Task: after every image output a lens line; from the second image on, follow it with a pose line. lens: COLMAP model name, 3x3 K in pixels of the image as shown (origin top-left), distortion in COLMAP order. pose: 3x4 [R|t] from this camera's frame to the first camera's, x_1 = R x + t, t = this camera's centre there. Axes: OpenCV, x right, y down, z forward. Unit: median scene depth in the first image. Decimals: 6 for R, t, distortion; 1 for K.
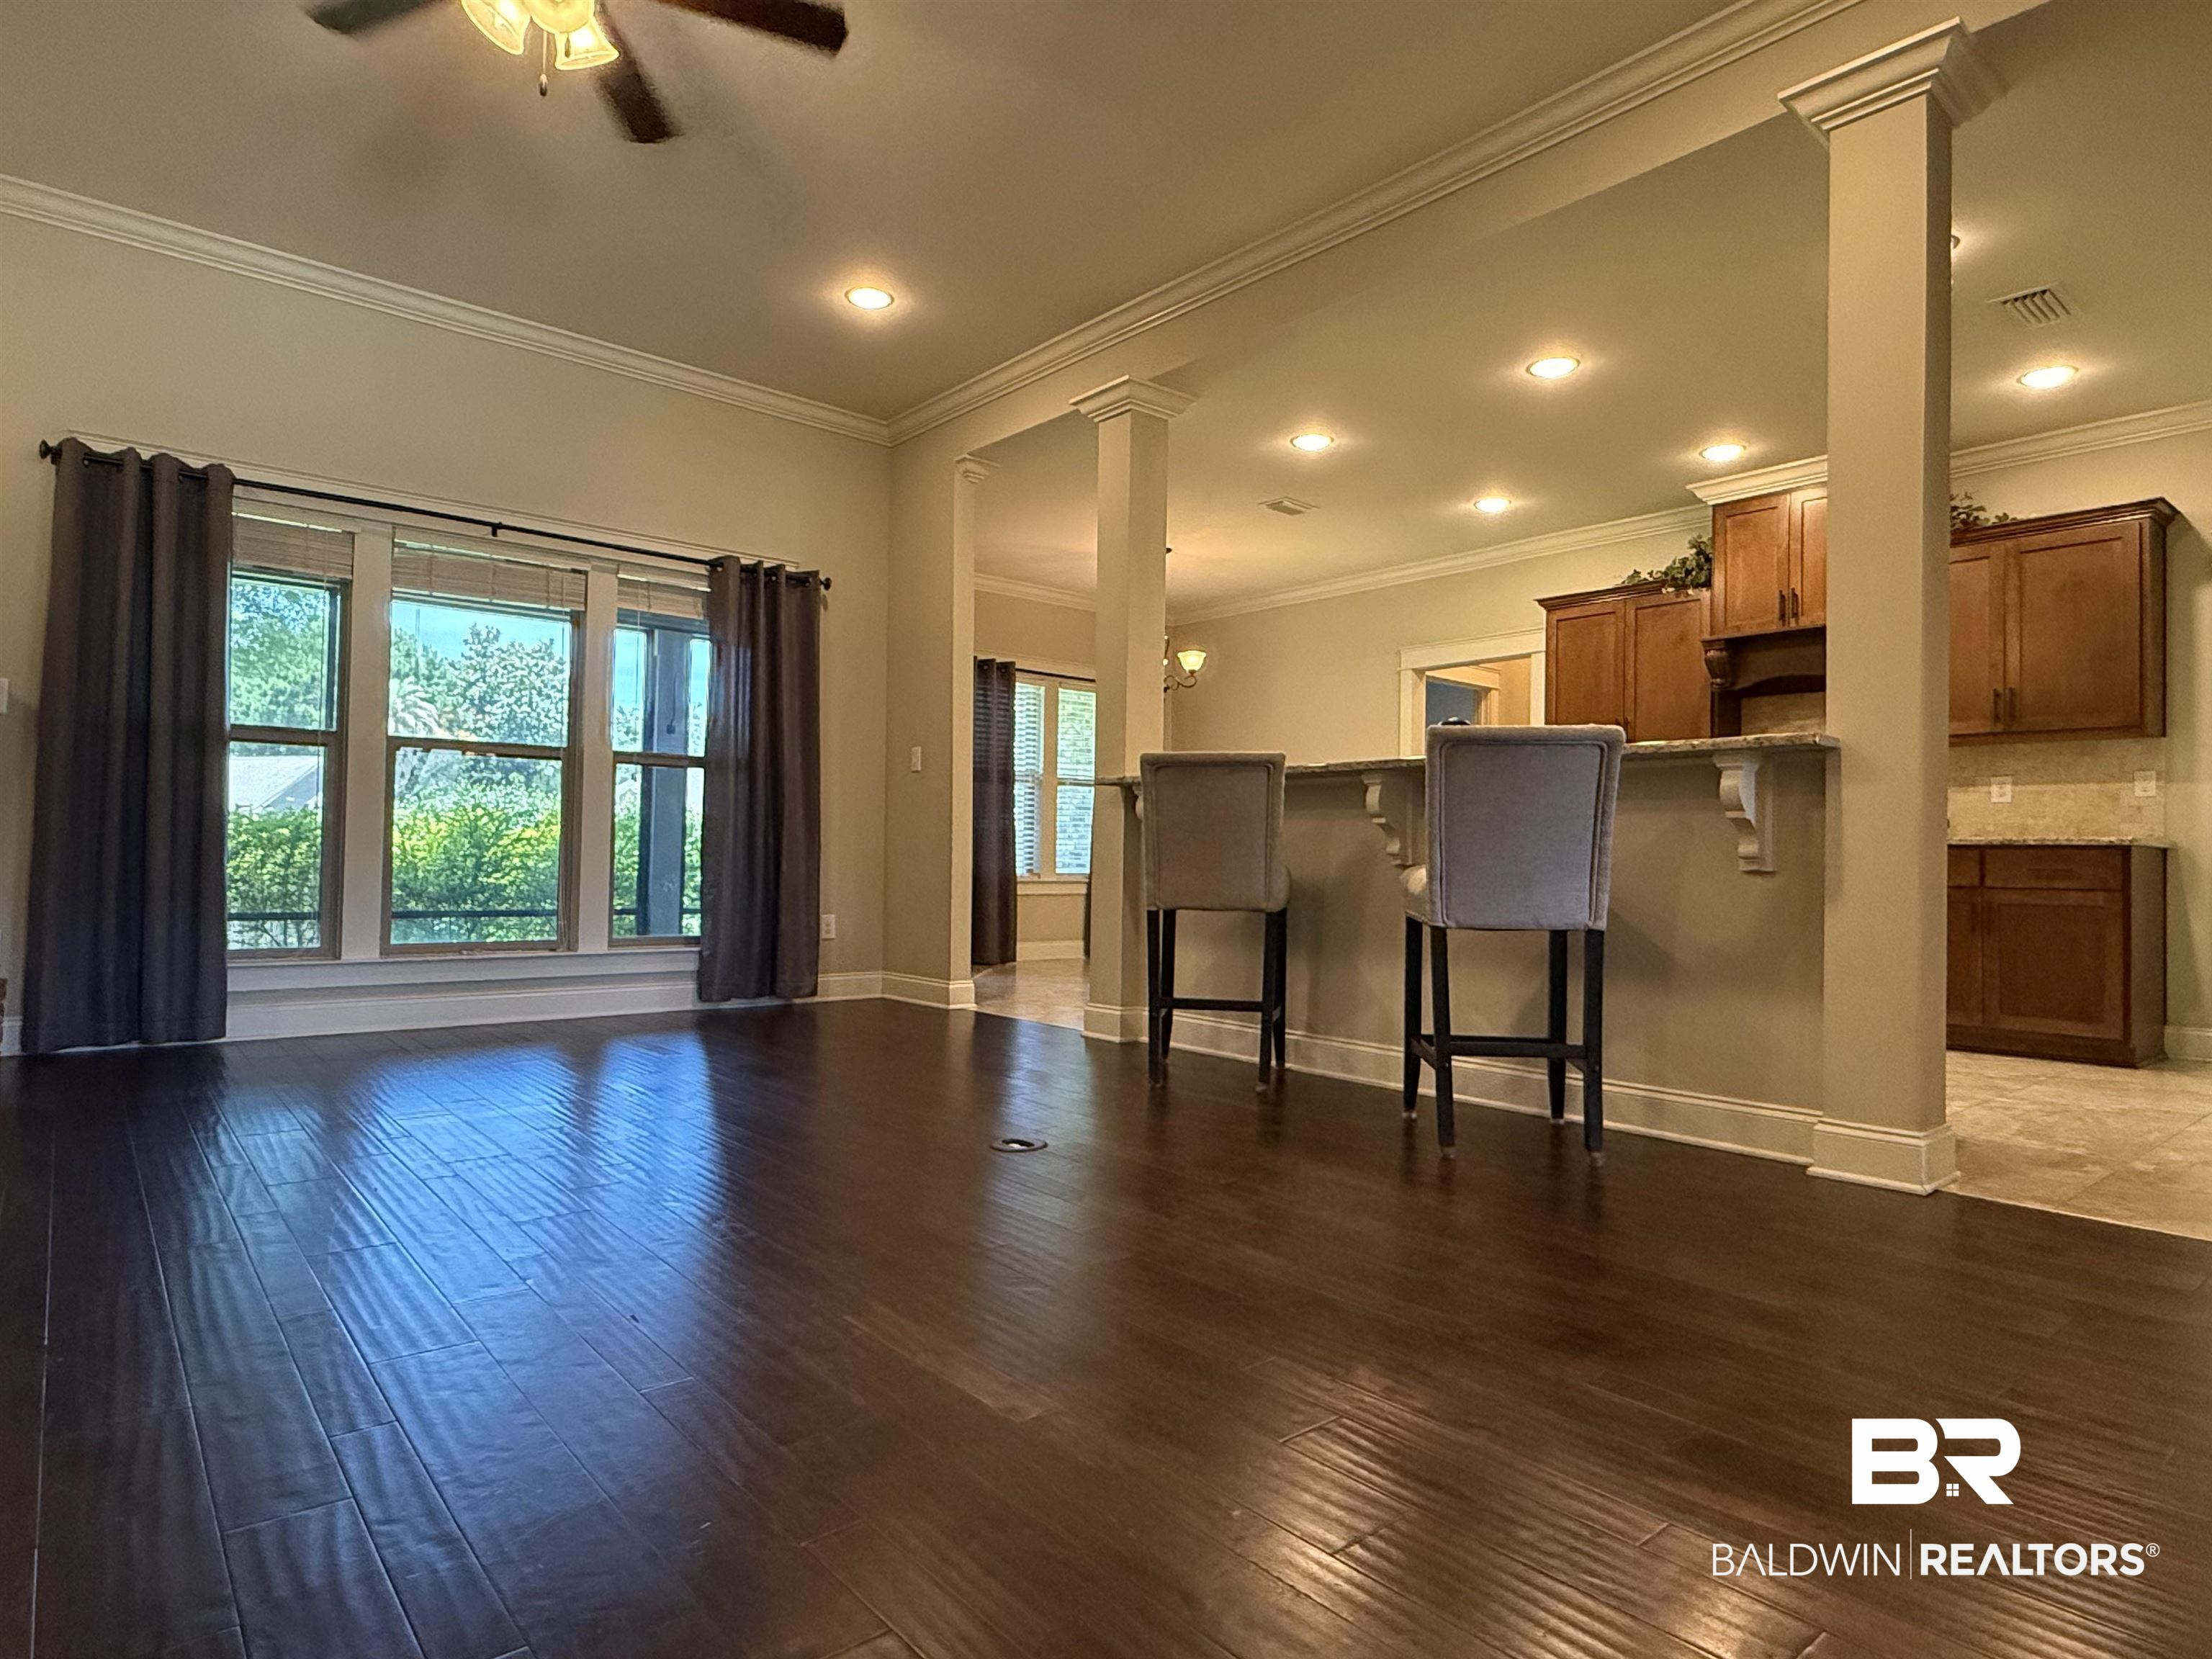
lens RADIAL K [[1232.8, 0, 1099.4], [0, 1232.8, 831.2], [0, 0, 1]] dist [0.002953, -0.000795]
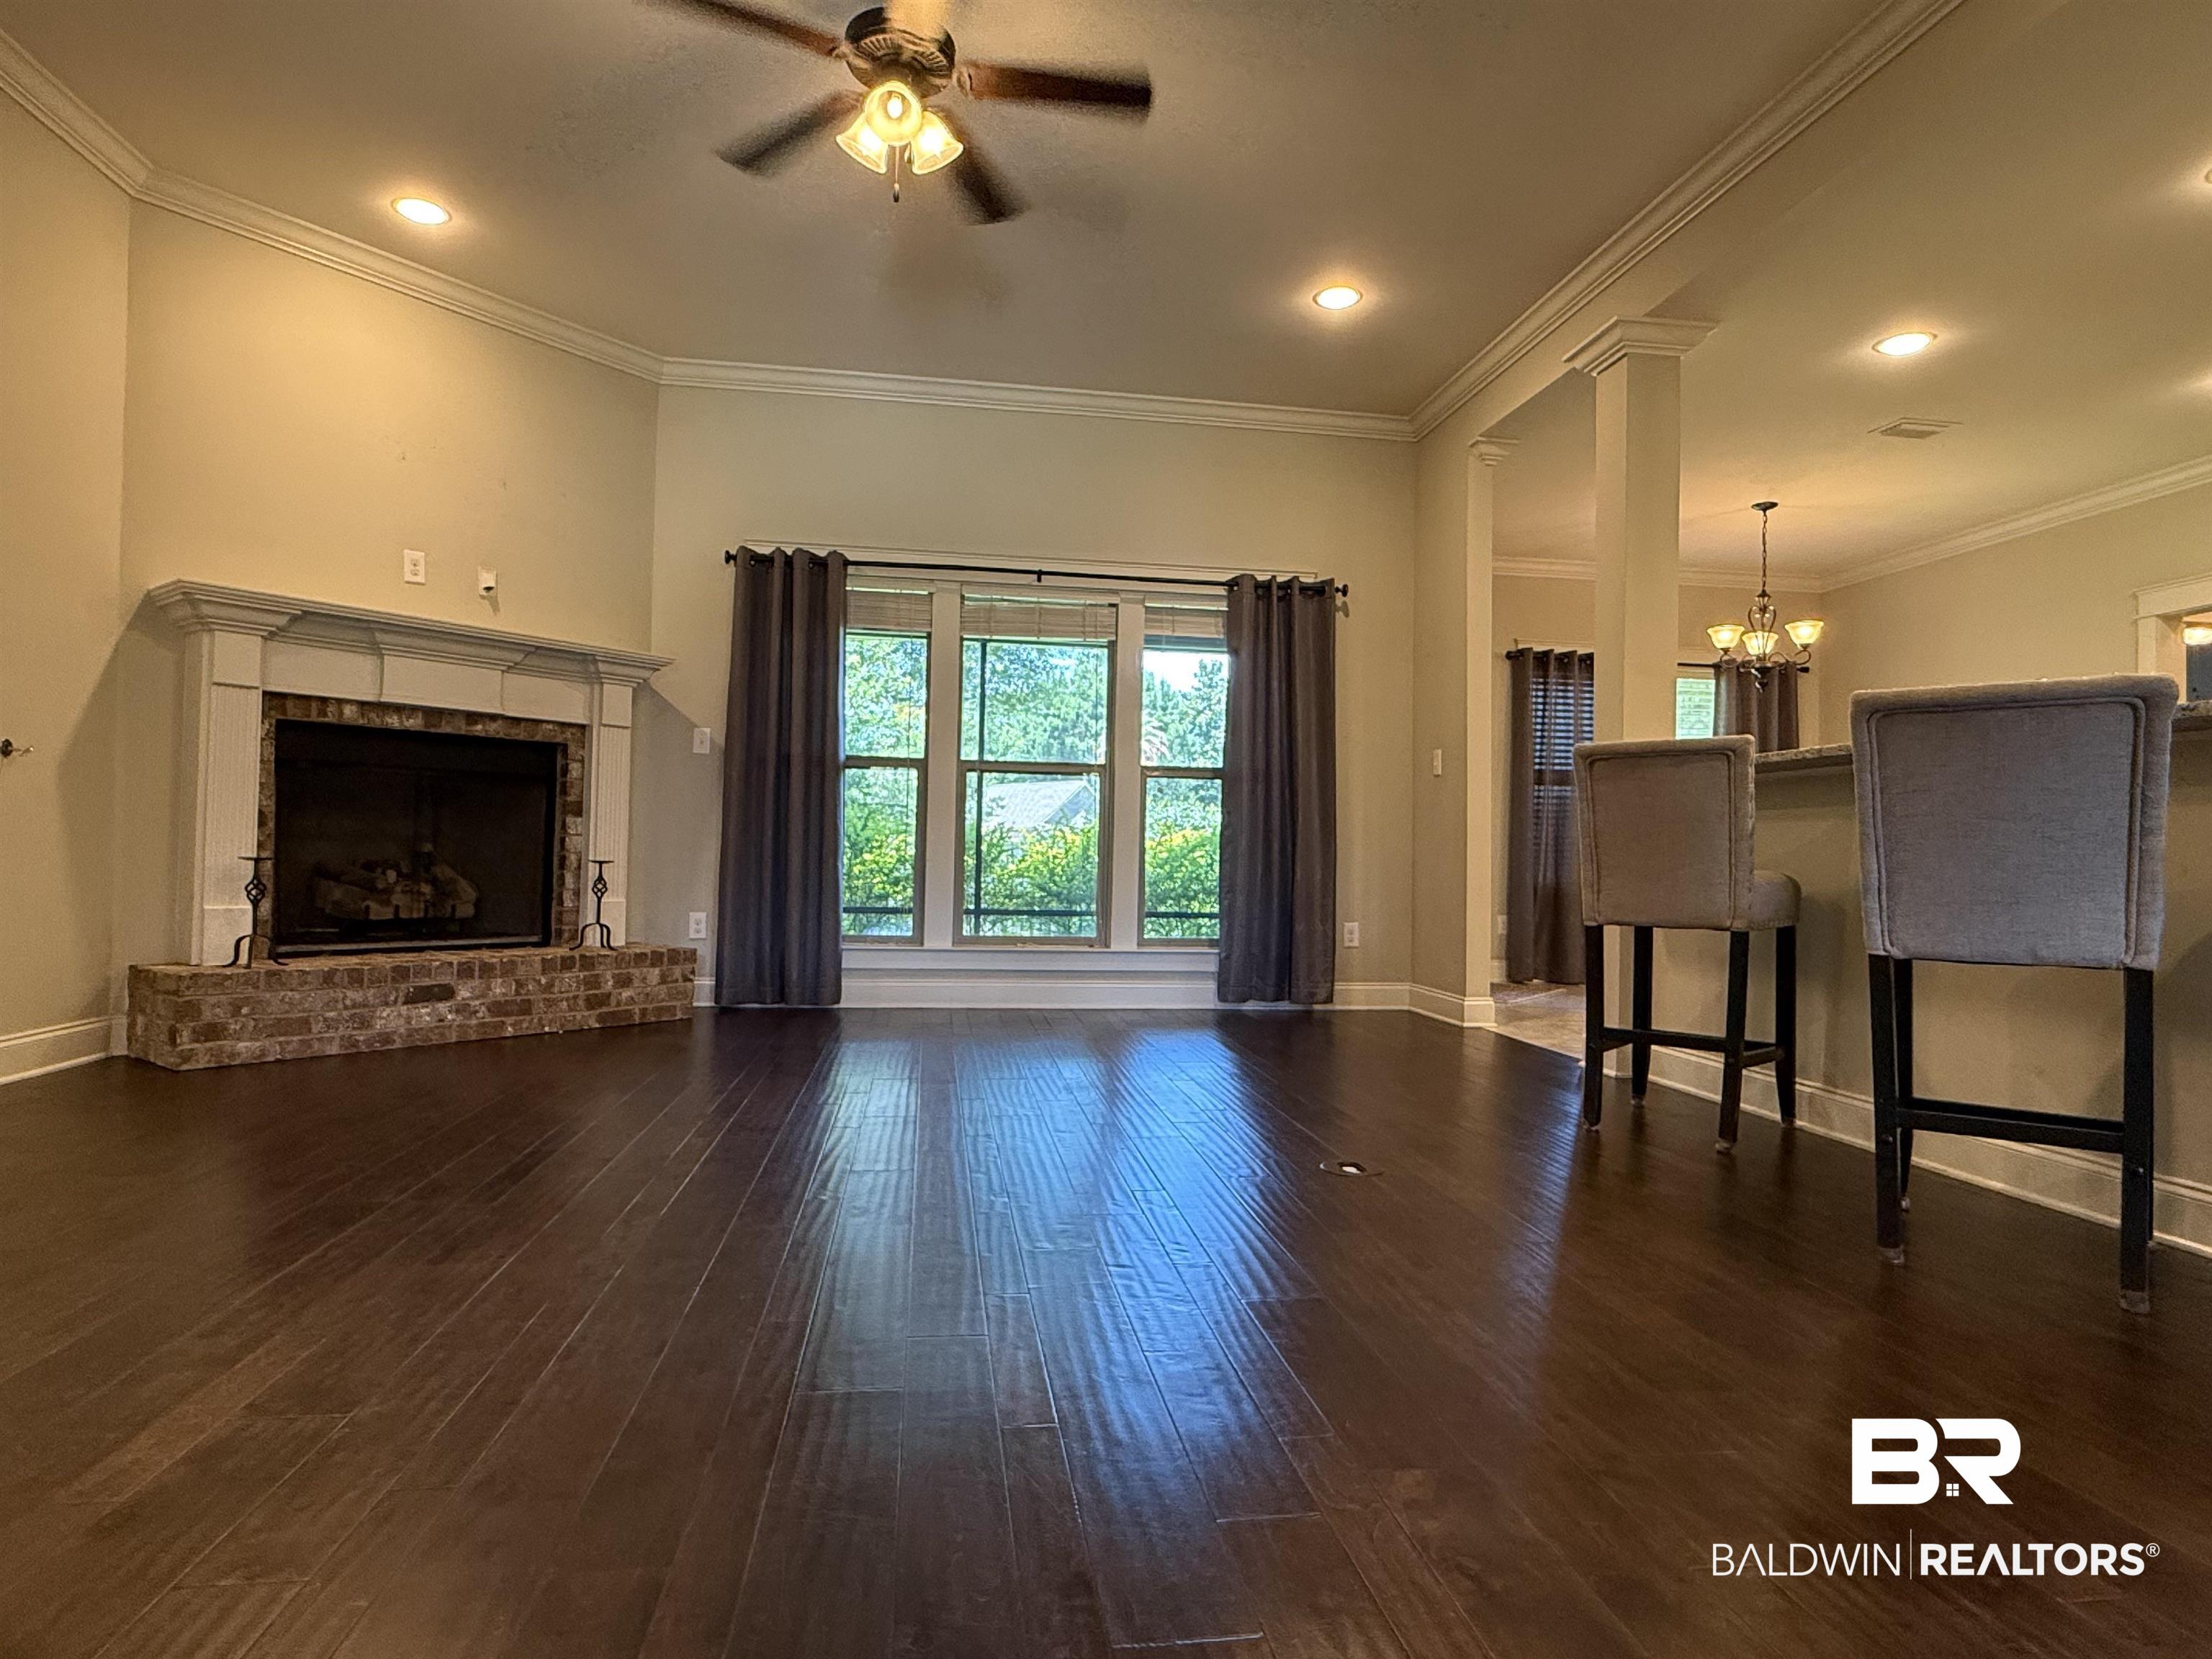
lens RADIAL K [[1232.8, 0, 1110.5], [0, 1232.8, 829.5], [0, 0, 1]] dist [0.002953, -0.000795]
pose [[0.851300, -0.009583, -0.524592, 0.154019], [0.004103, 0.999924, -0.011608, 0.003924], [0.524664, 0.007730, 0.851275, 0.058790]]
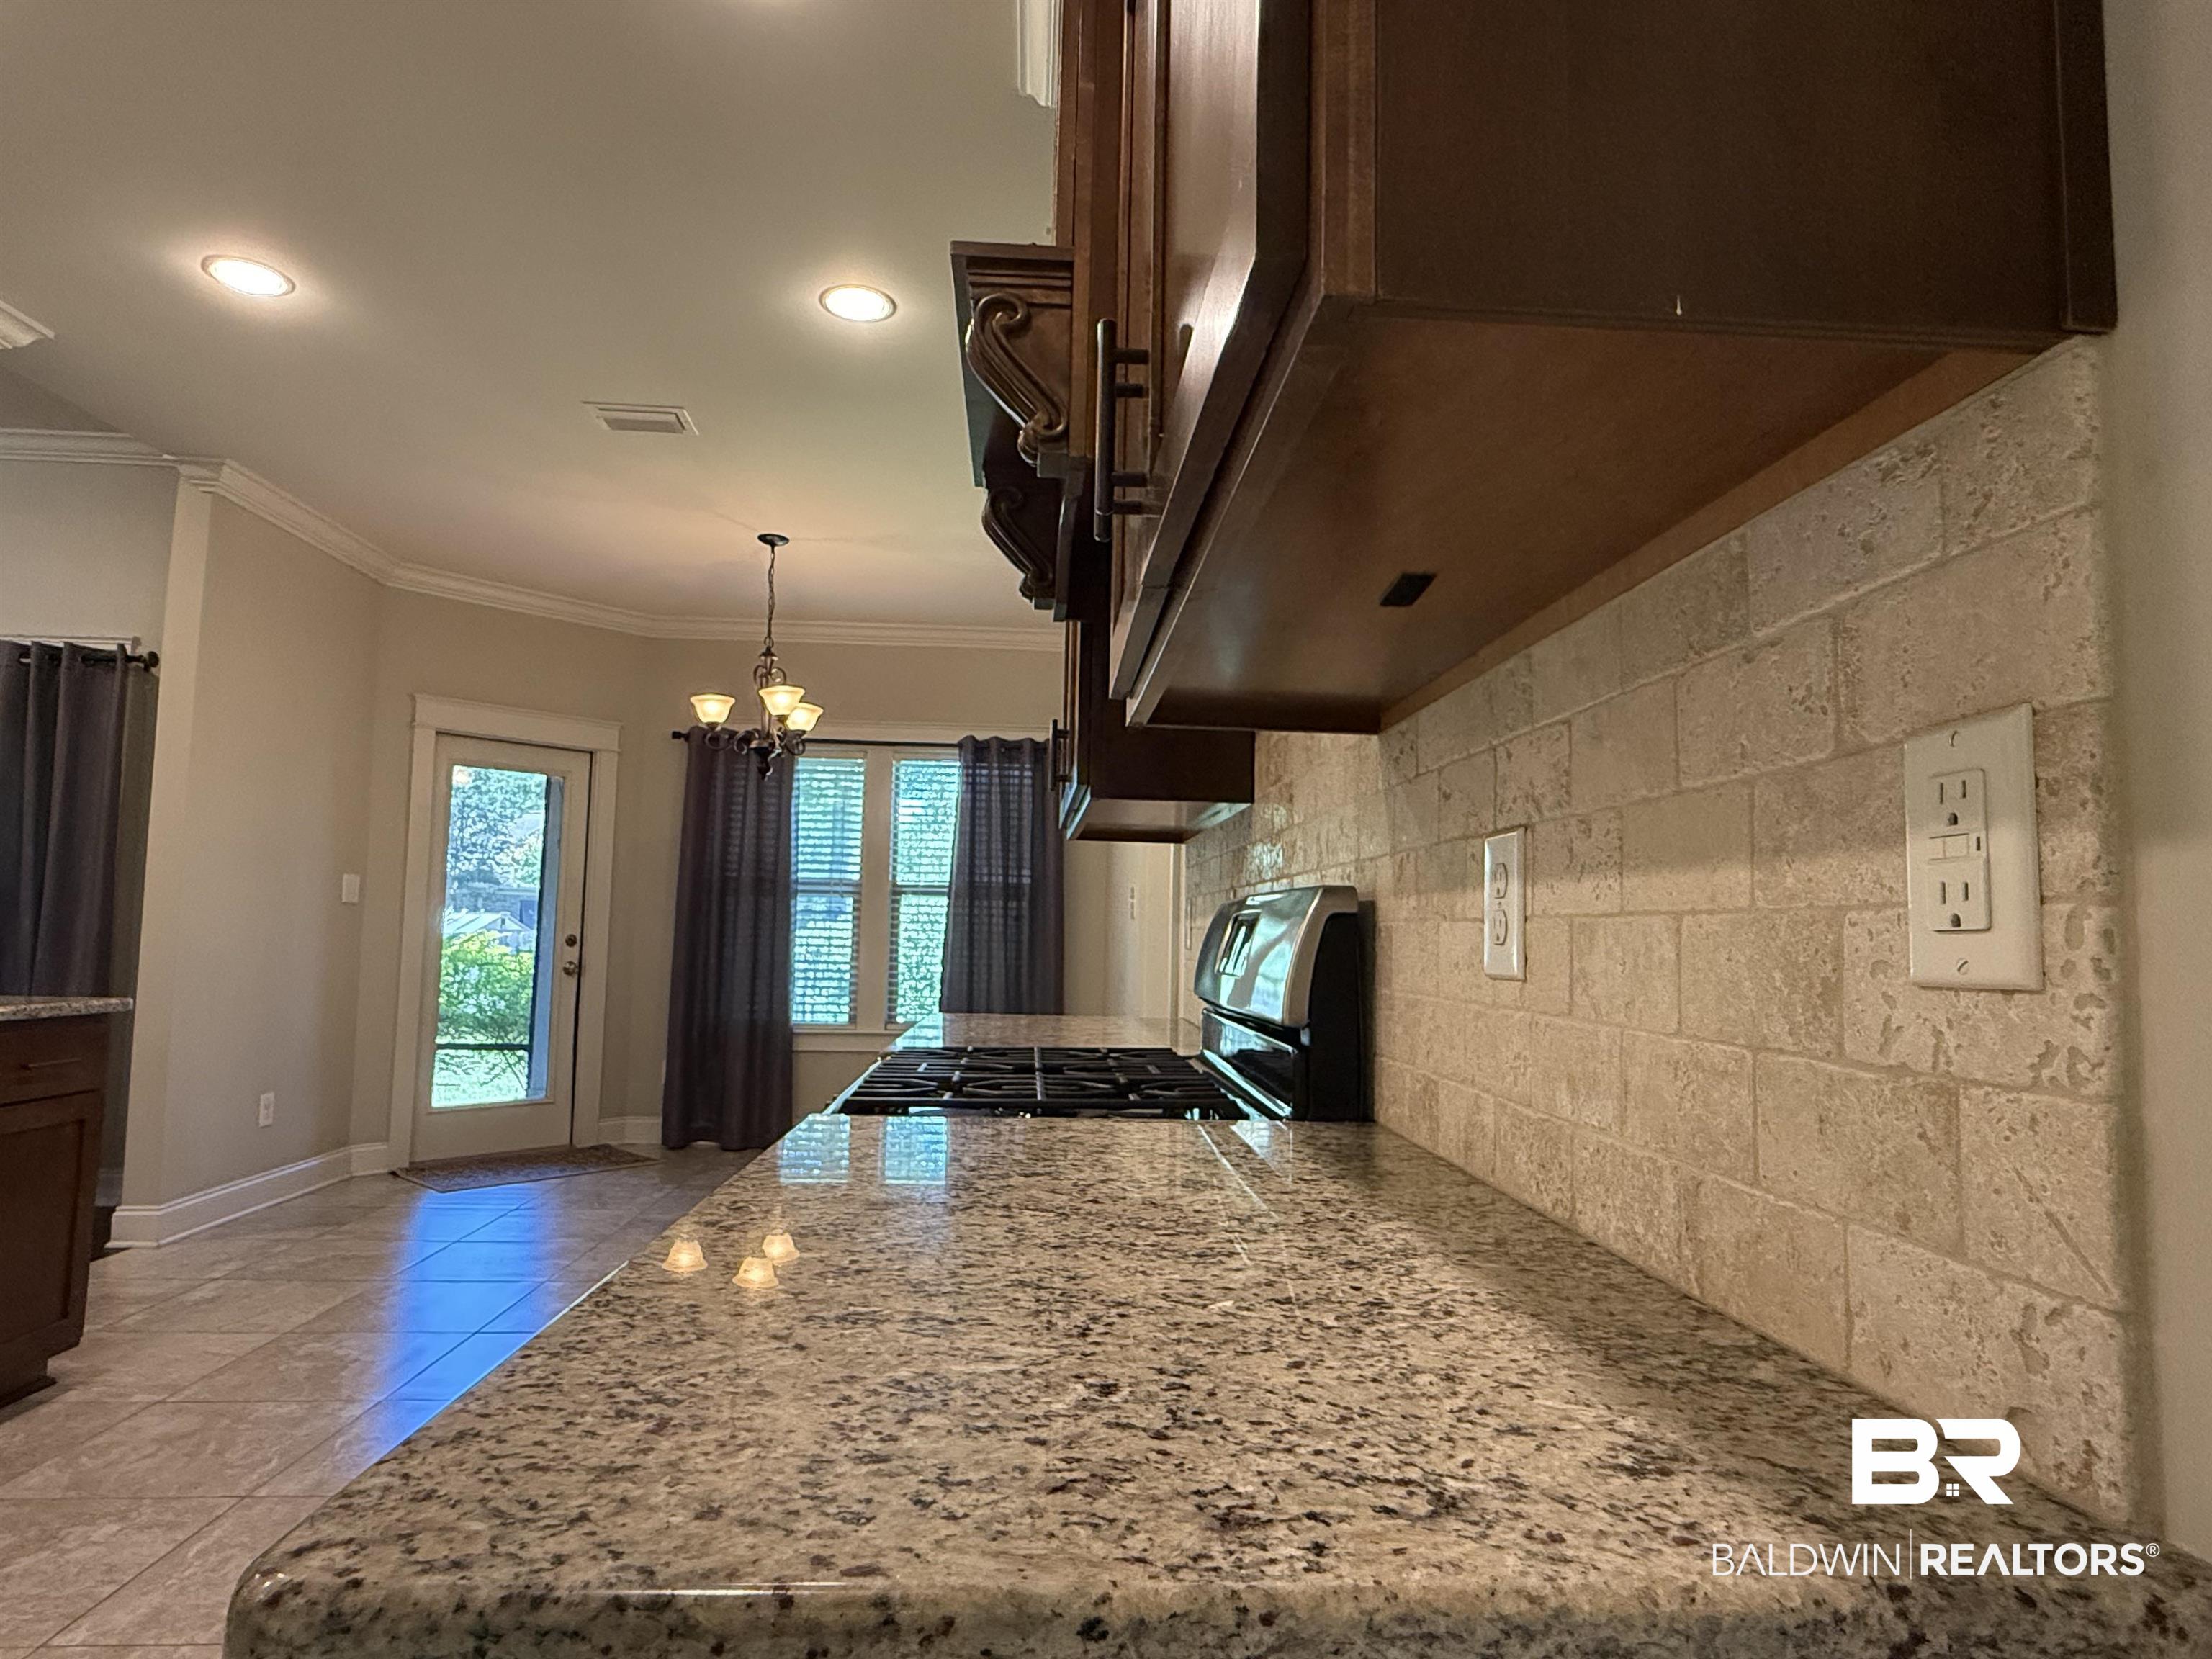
lens RADIAL K [[1232.8, 0, 1094.9], [0, 1232.8, 819.7], [0, 0, 1]] dist [0.002953, -0.000795]
pose [[0.792954, -0.058173, -0.606498, 0.799036], [0.006307, 0.996162, -0.087301, -0.029930], [0.609248, 0.065400, 0.790278, 0.830365]]
